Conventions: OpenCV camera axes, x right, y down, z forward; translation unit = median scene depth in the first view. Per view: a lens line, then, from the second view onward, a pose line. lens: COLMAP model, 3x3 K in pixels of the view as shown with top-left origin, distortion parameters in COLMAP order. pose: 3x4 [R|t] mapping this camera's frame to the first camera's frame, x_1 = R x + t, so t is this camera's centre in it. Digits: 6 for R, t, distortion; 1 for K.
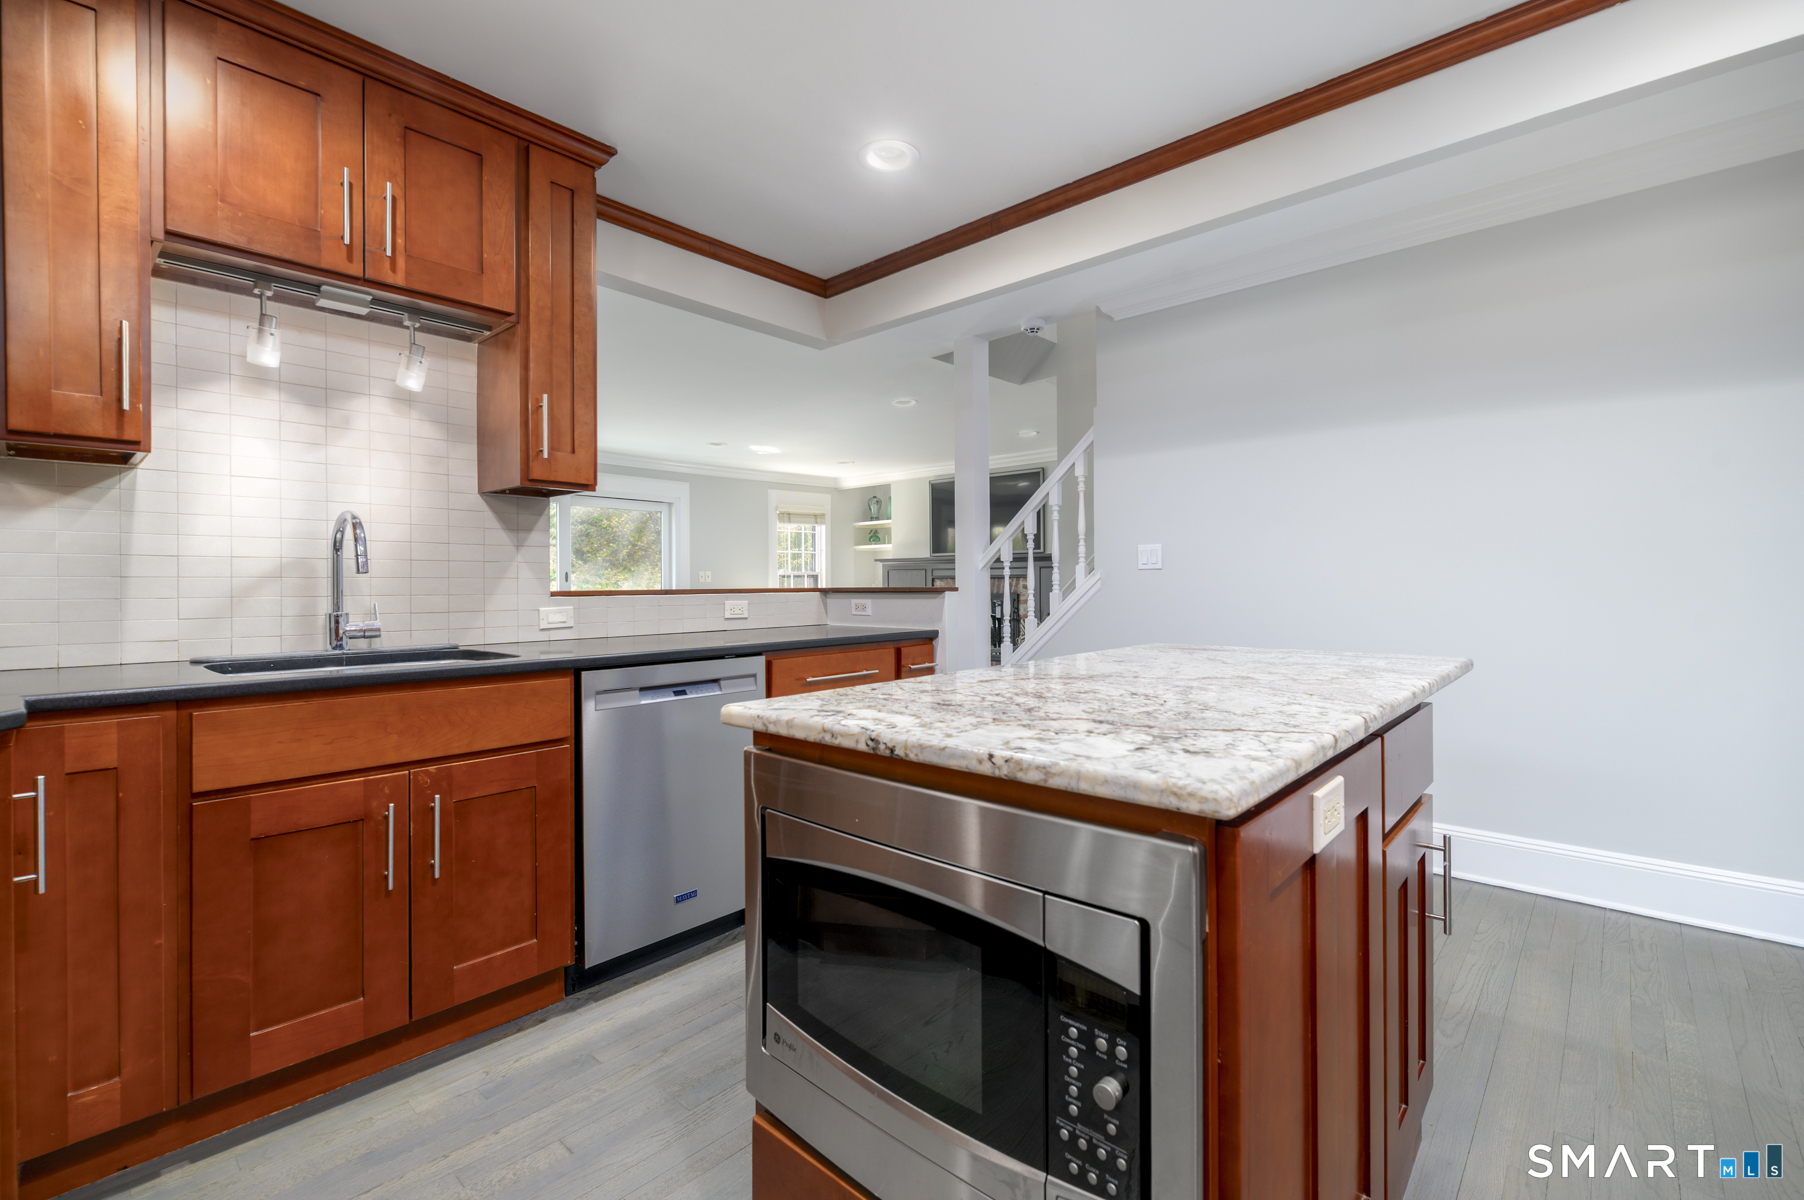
lens RADIAL K [[814.6, 0, 910.6], [0, 814.6, 586.2], [0, 0, 1]] dist [0.008439, -0.000895]
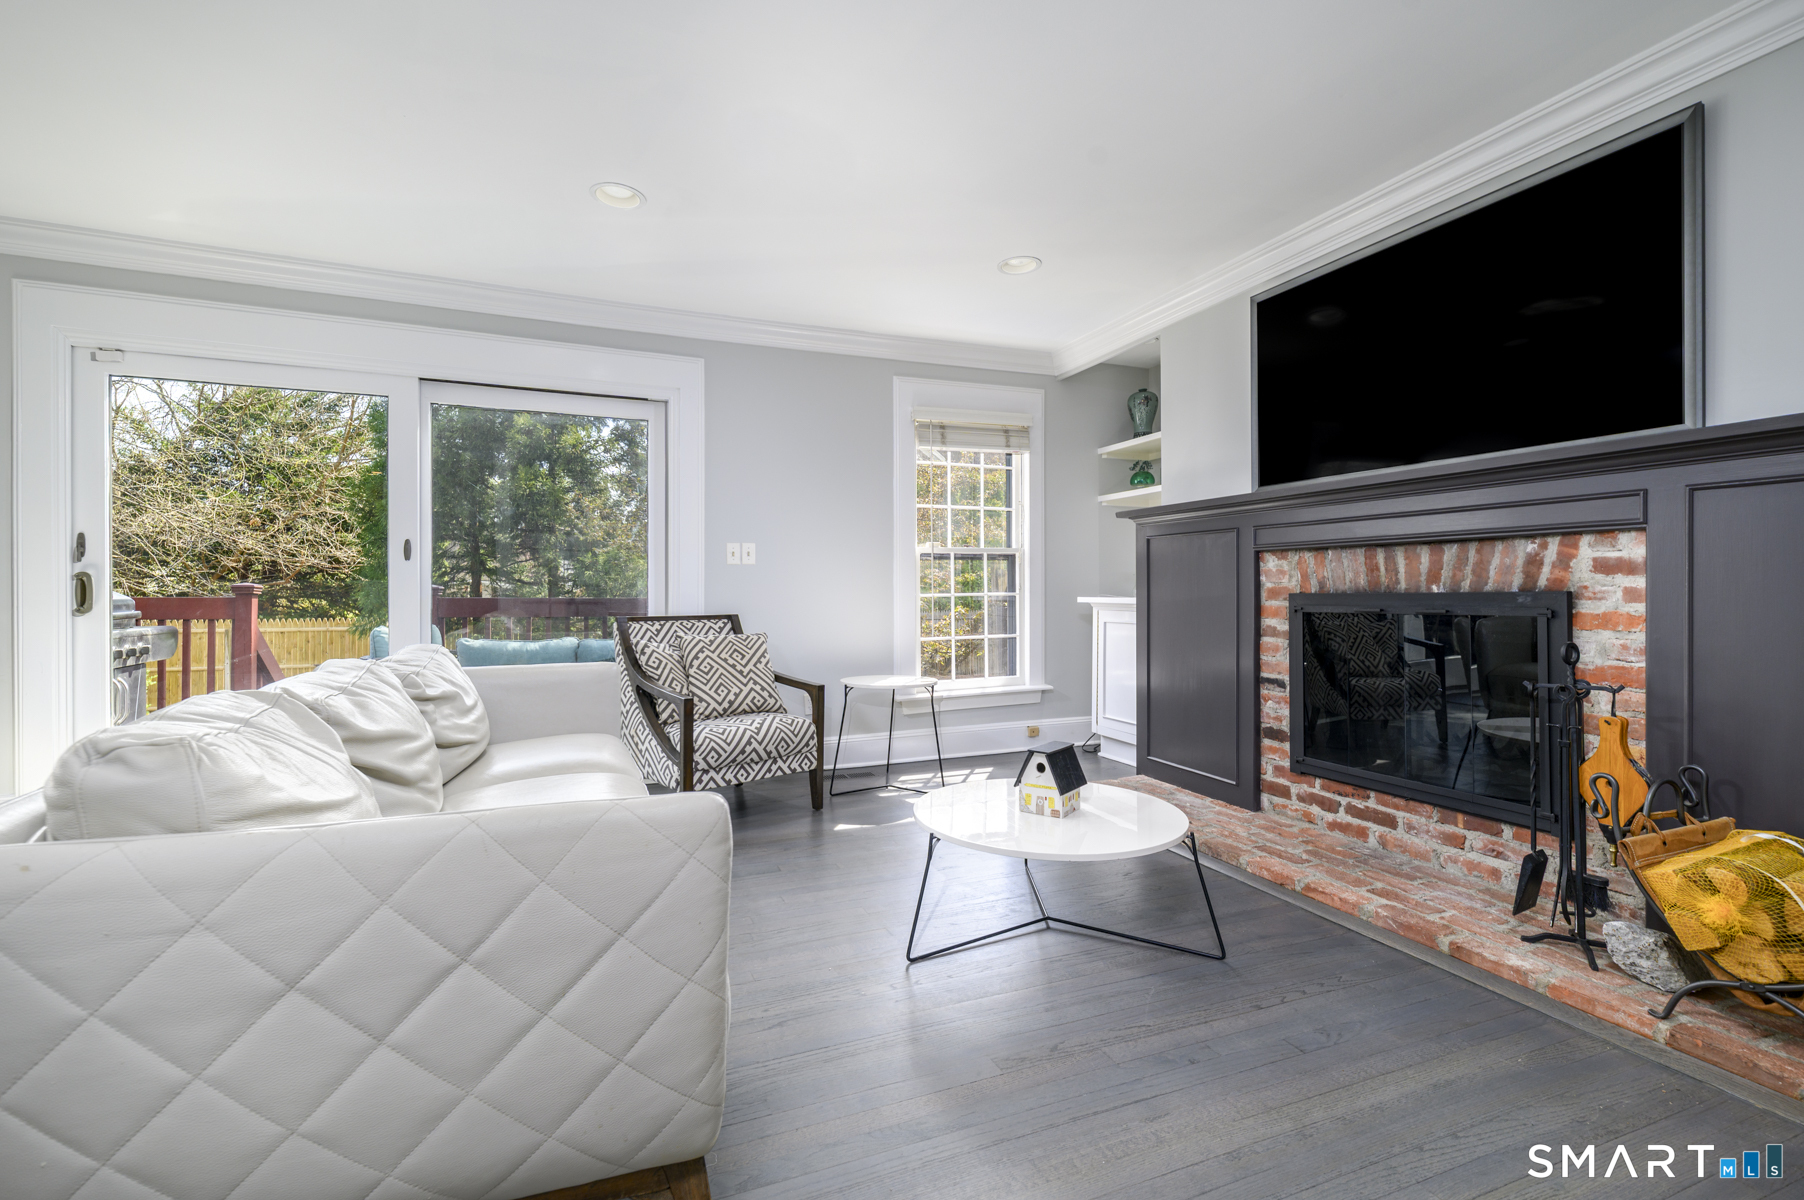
lens RADIAL K [[814.6, 0, 906.8], [0, 814.6, 589.6], [0, 0, 1]] dist [0.008439, -0.000895]
pose [[0.900505, 0.003858, -0.434829, 0.040368], [-0.004532, 0.999990, -0.000513, 0.008006], [0.434823, 0.002433, 0.900513, 0.532455]]
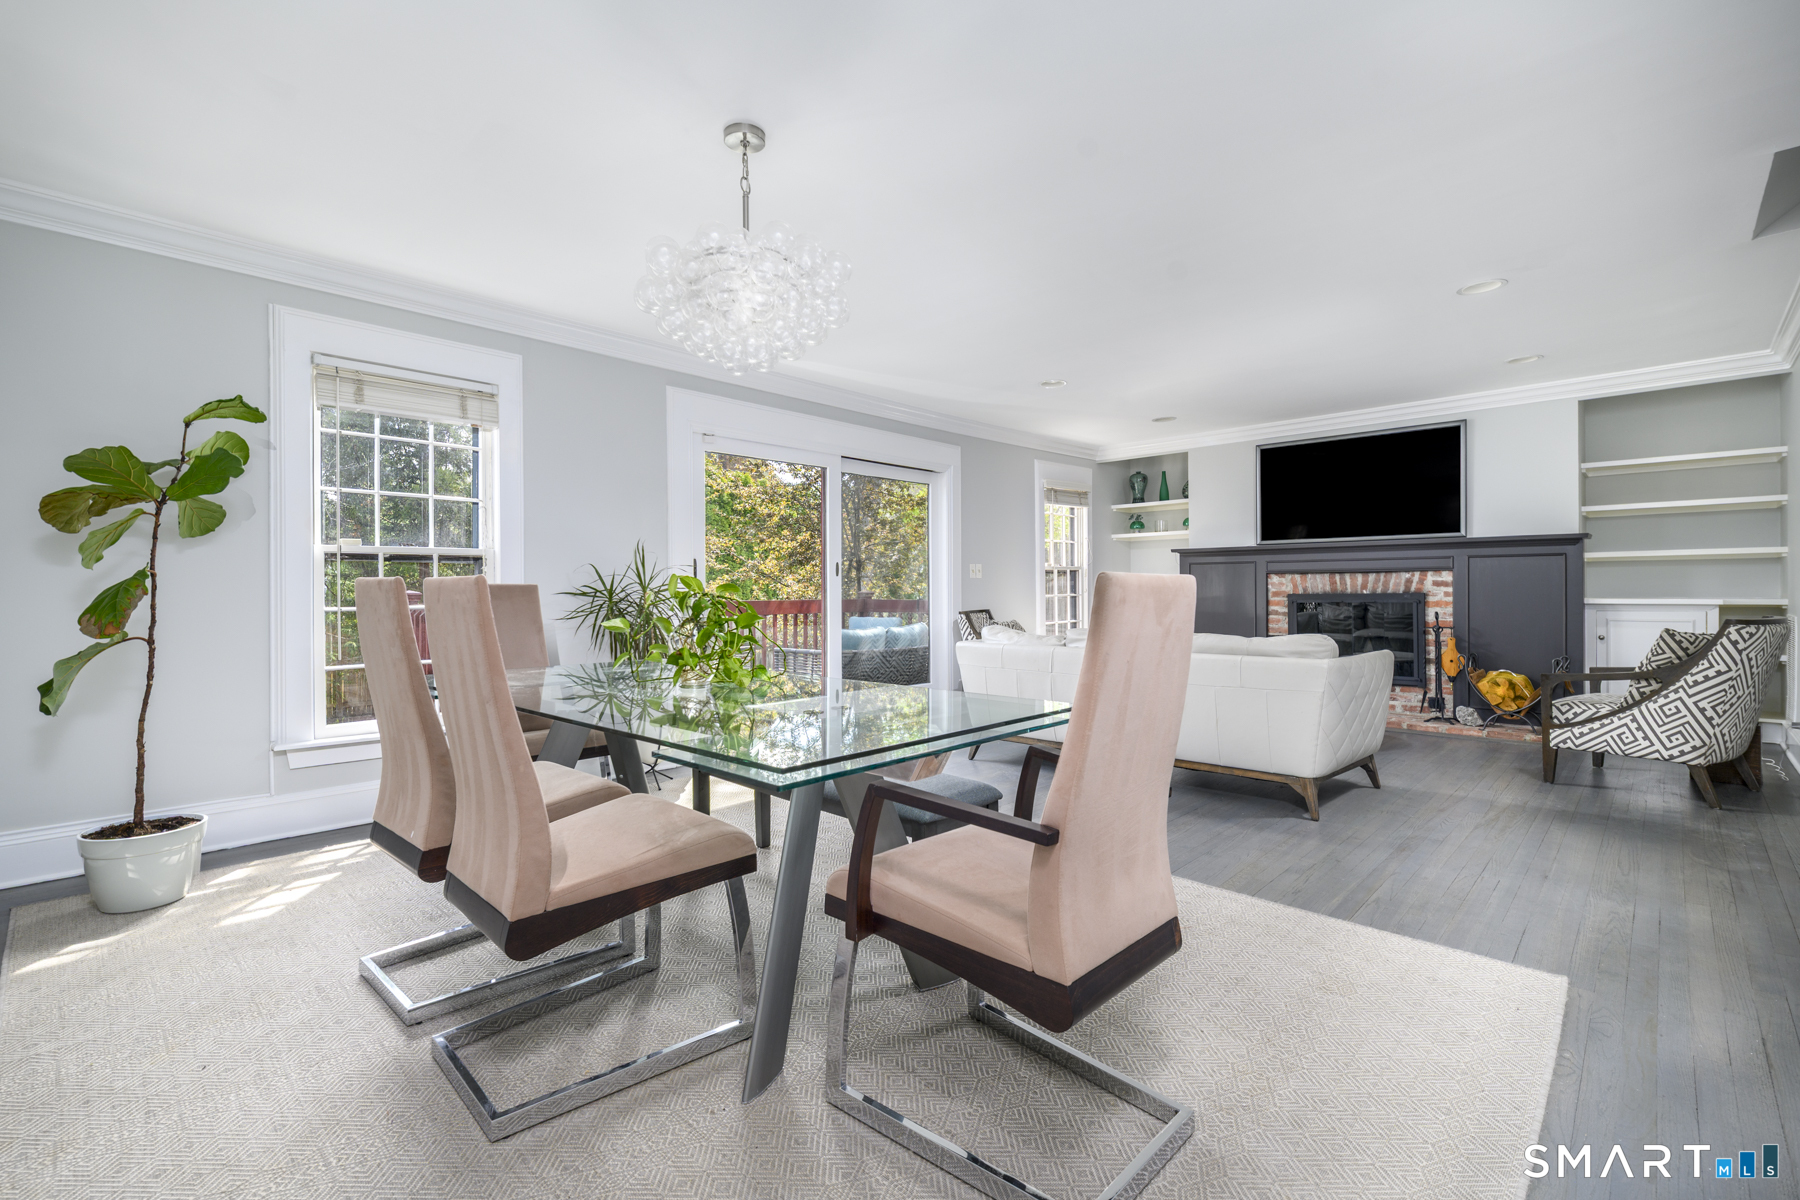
lens RADIAL K [[812.8, 0, 915.7], [0, 812.8, 593.2], [0, 0, 1]] dist [0.008439, -0.000895]
pose [[0.999744, 0.000061, -0.022633, -0.254111], [0.000019, 0.999994, 0.003559, 0.005699], [0.022633, -0.003559, 0.999738, 0.210773]]
